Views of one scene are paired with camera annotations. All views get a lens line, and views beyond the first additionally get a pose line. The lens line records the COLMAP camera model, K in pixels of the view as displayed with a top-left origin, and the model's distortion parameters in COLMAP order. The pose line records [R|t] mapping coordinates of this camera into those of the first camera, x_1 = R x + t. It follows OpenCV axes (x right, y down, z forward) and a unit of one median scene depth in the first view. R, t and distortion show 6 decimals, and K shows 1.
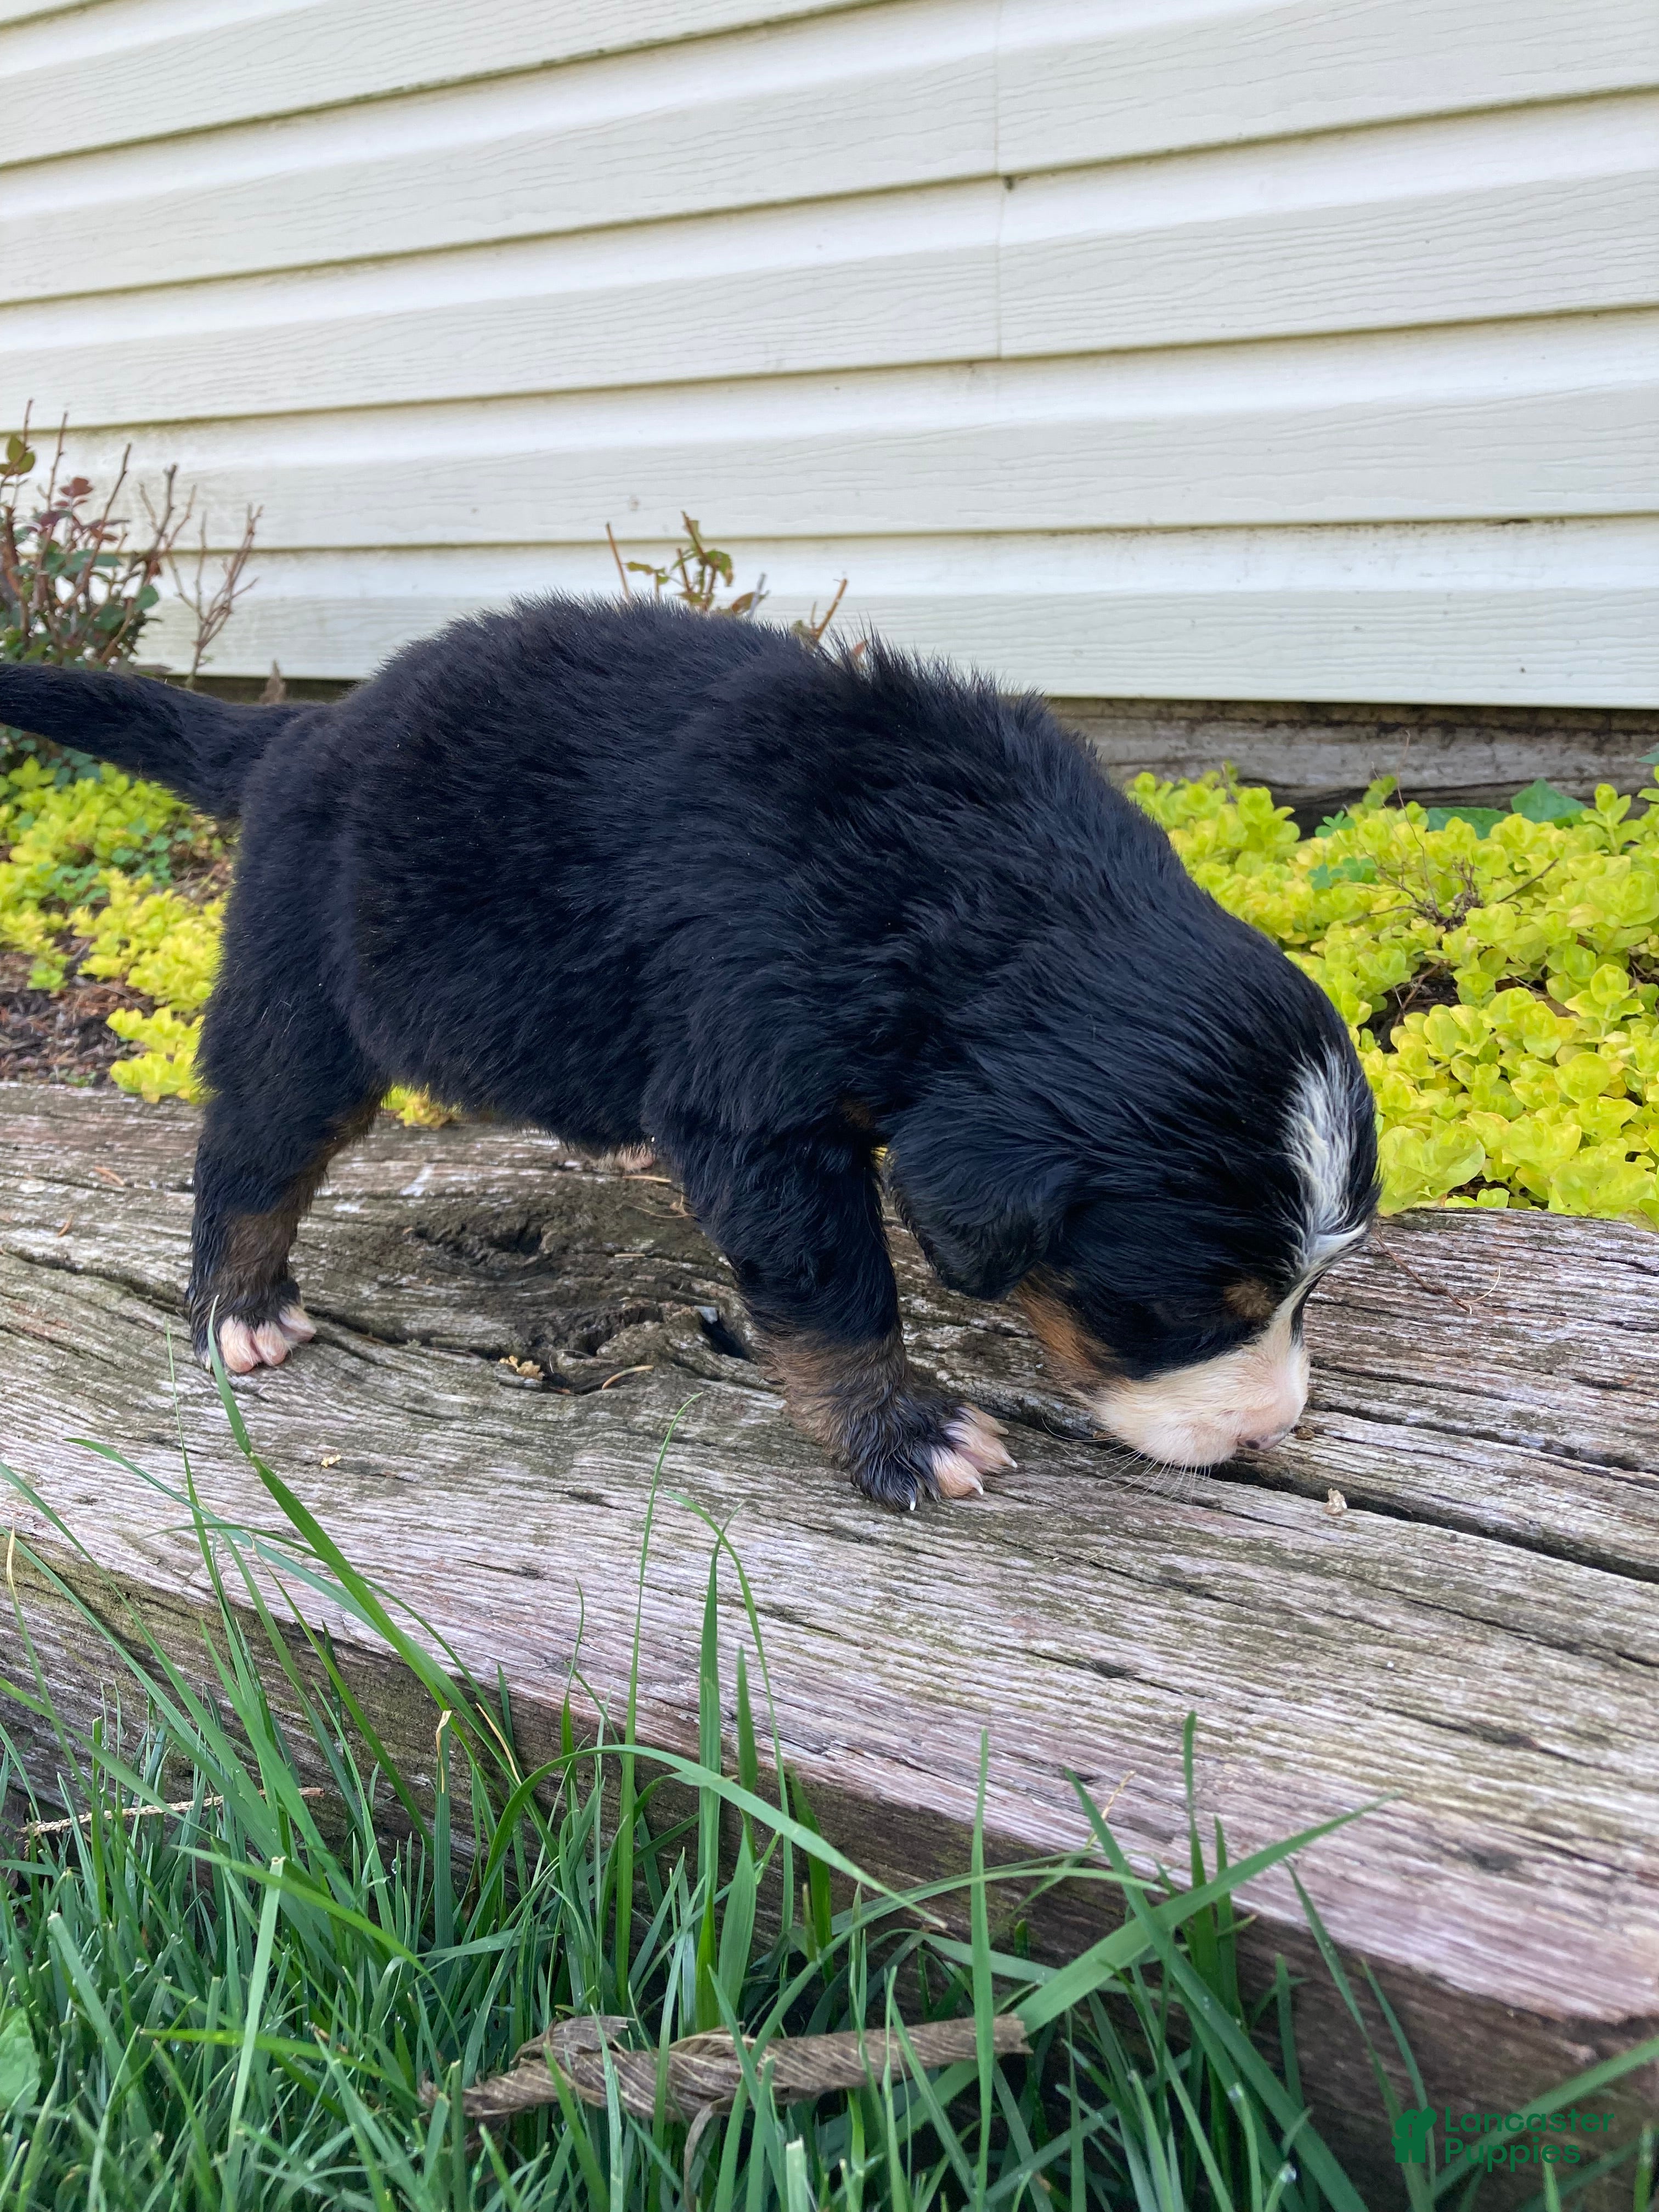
lens RADIAL K [[1320.0, 0, 829.5], [0, 1320.0, 1106.0], [0, 0, 1]] dist [0.001591, -0.000223]
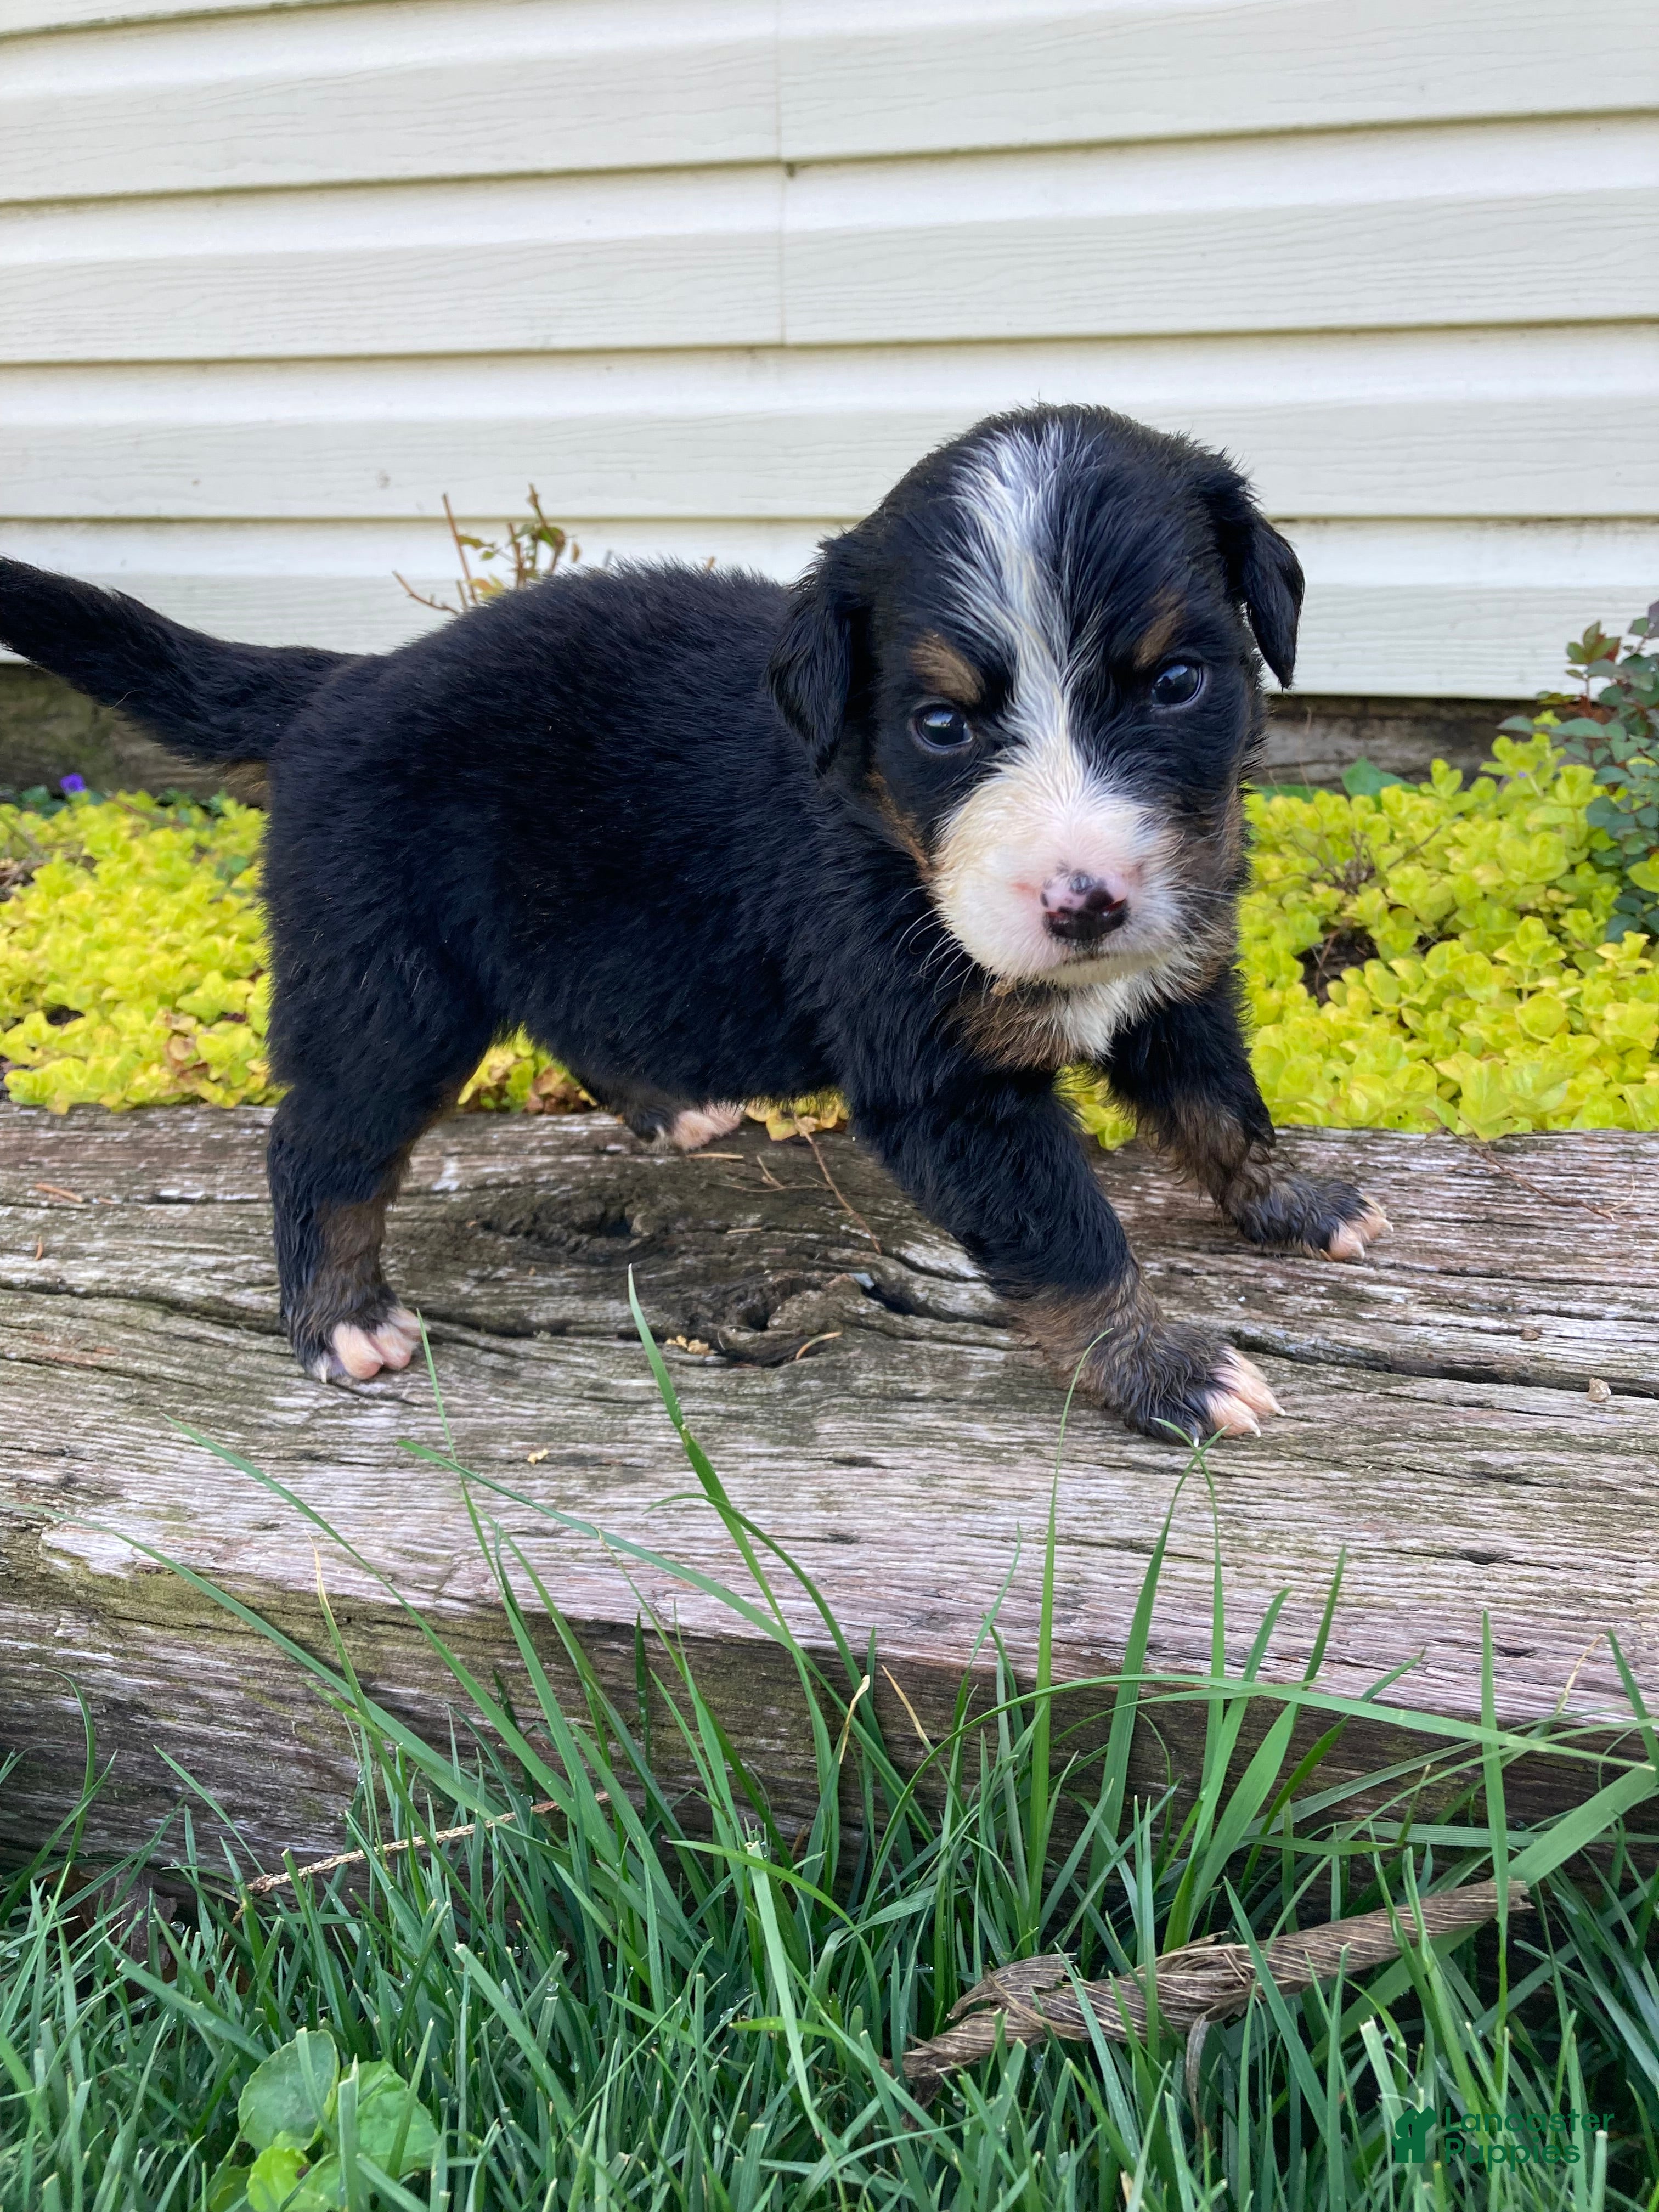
lens RADIAL K [[1320.0, 0, 829.5], [0, 1320.0, 1106.0], [0, 0, 1]] dist [0.001591, -0.000223]
pose [[0.982634, -0.050282, 0.178614, -0.302632], [0.049046, 0.998732, 0.011336, 0.014847], [-0.178957, -0.002379, 0.983854, 0.026195]]
